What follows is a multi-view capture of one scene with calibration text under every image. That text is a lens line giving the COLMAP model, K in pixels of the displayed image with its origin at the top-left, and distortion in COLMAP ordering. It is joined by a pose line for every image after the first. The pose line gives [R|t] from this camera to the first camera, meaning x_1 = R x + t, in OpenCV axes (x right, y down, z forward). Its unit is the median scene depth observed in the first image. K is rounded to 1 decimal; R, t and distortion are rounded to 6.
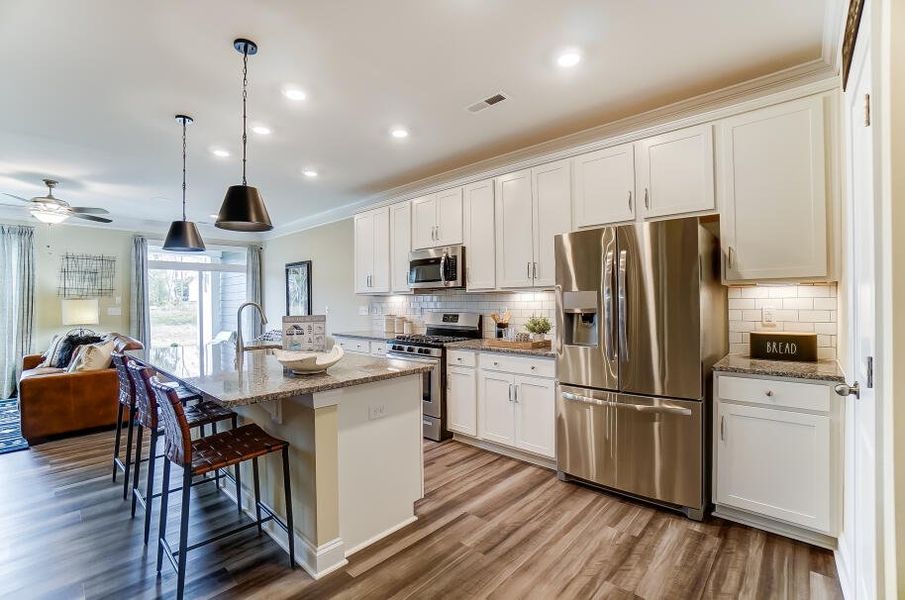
lens RADIAL K [[393.3, 0, 452.5], [0, 393.3, 300.0], [0, 0, 1]] dist [-0.001132, -0.000193]
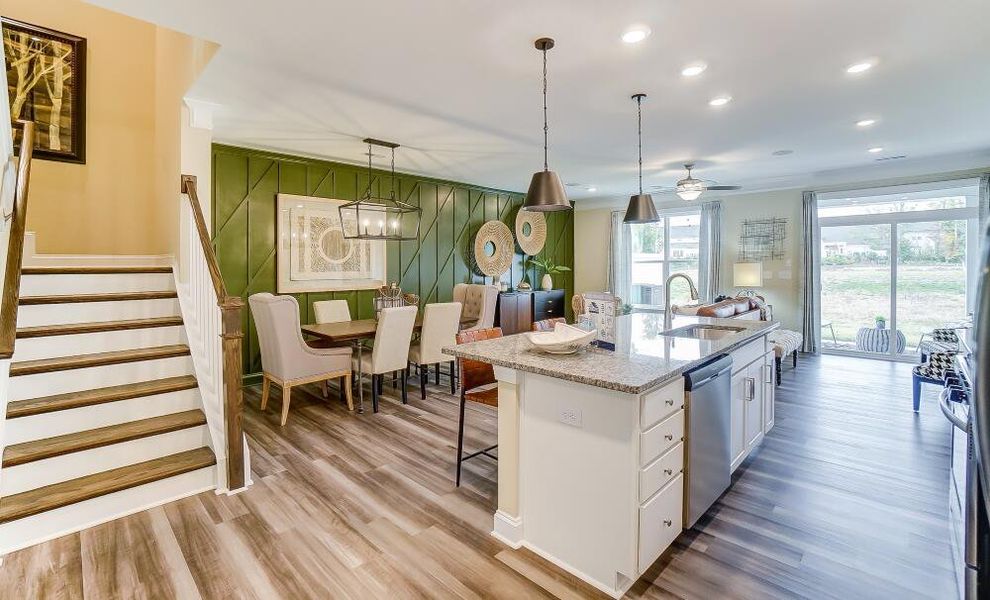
lens RADIAL K [[452.5, 0, 492.4], [0, 452.5, 270.3], [0, 0, 1]] dist [-0.000700, -0.000079]
pose [[-0.008473, 0.026867, -0.999603, 0.286165], [0.004504, 0.999630, 0.026829, -0.017535], [0.999954, -0.004275, -0.008591, 0.327276]]
